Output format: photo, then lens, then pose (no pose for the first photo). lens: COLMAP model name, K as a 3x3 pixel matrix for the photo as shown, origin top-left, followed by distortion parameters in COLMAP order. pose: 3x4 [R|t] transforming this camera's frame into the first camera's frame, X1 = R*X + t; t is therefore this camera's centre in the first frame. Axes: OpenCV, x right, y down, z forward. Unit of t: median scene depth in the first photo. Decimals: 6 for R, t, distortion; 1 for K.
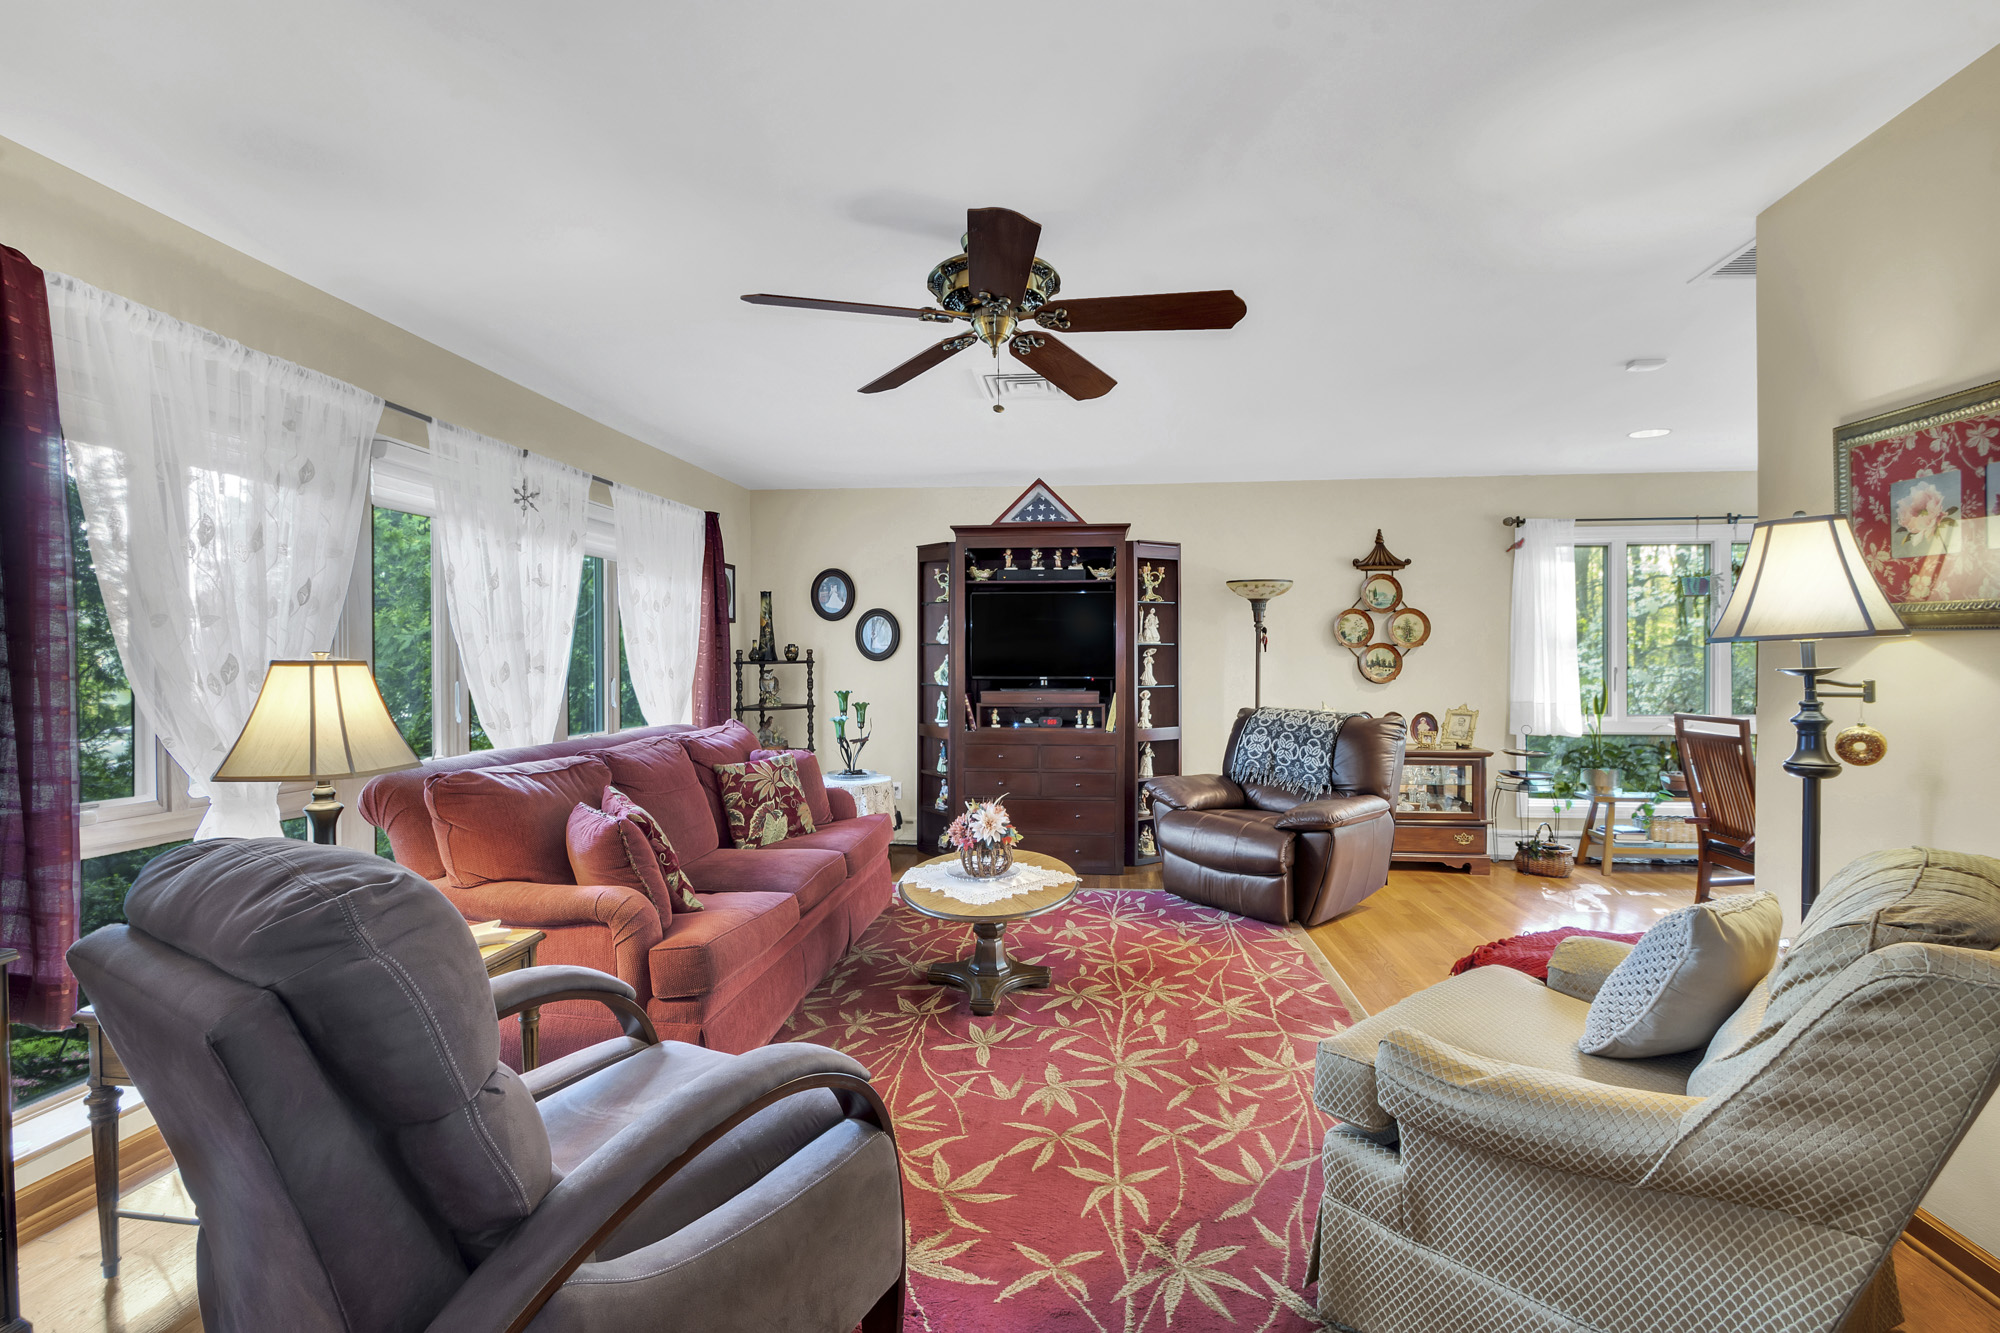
lens RADIAL K [[869.6, 0, 1010.0], [0, 869.6, 667.9], [0, 0, 1]] dist [-0.004339, -0.001120]
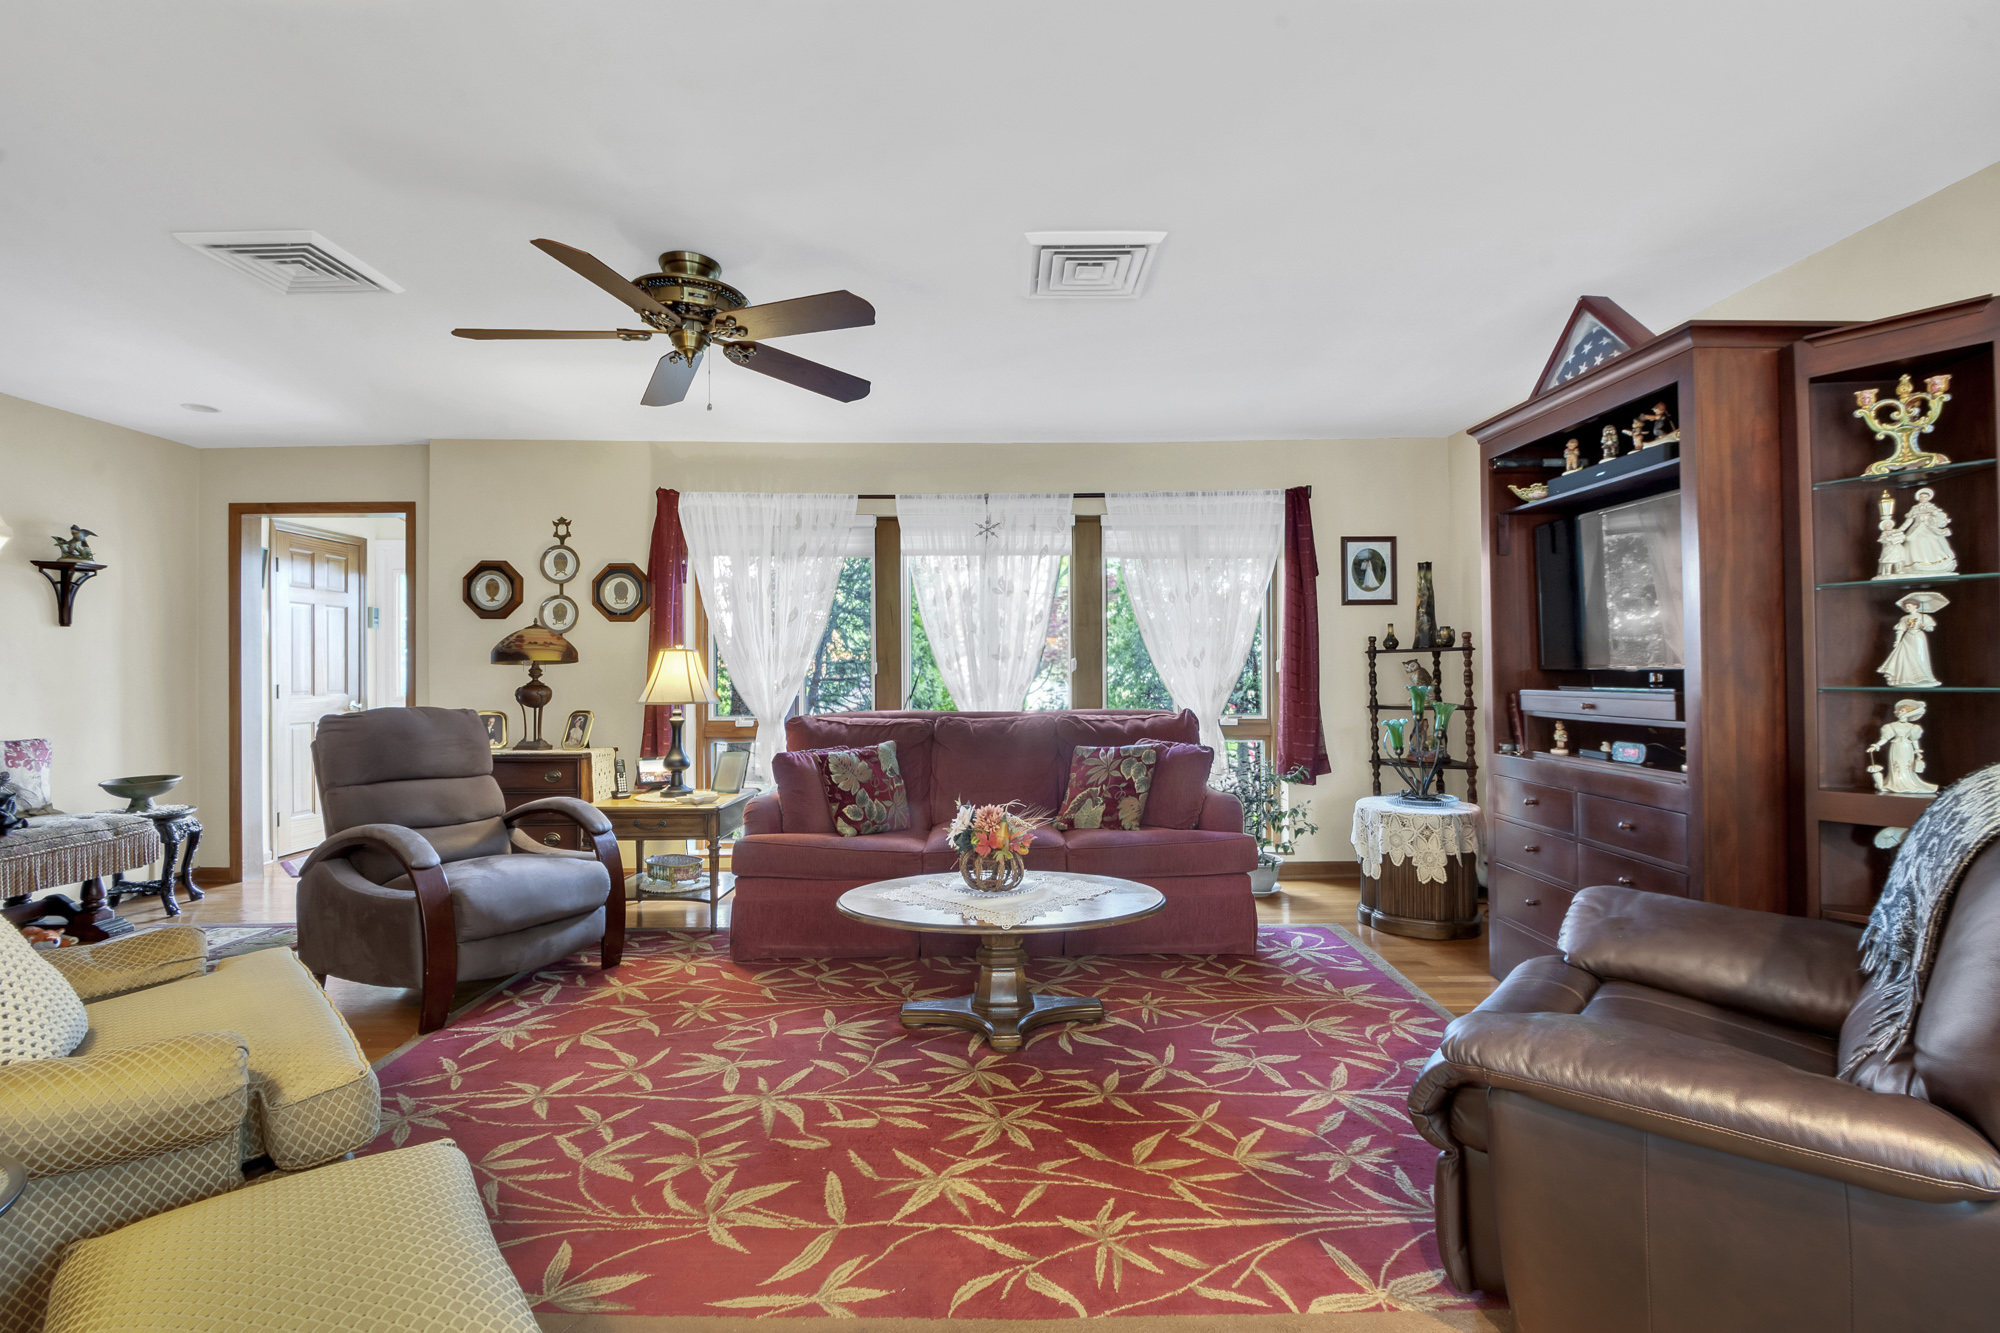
lens RADIAL K [[869.6, 0, 1005.3], [0, 869.6, 668.5], [0, 0, 1]] dist [-0.004339, -0.001120]
pose [[0.122827, -0.002941, -0.992424, 0.713375], [-0.003985, 0.999986, -0.003457, 0.021630], [0.992420, 0.004379, 0.122813, 0.790386]]
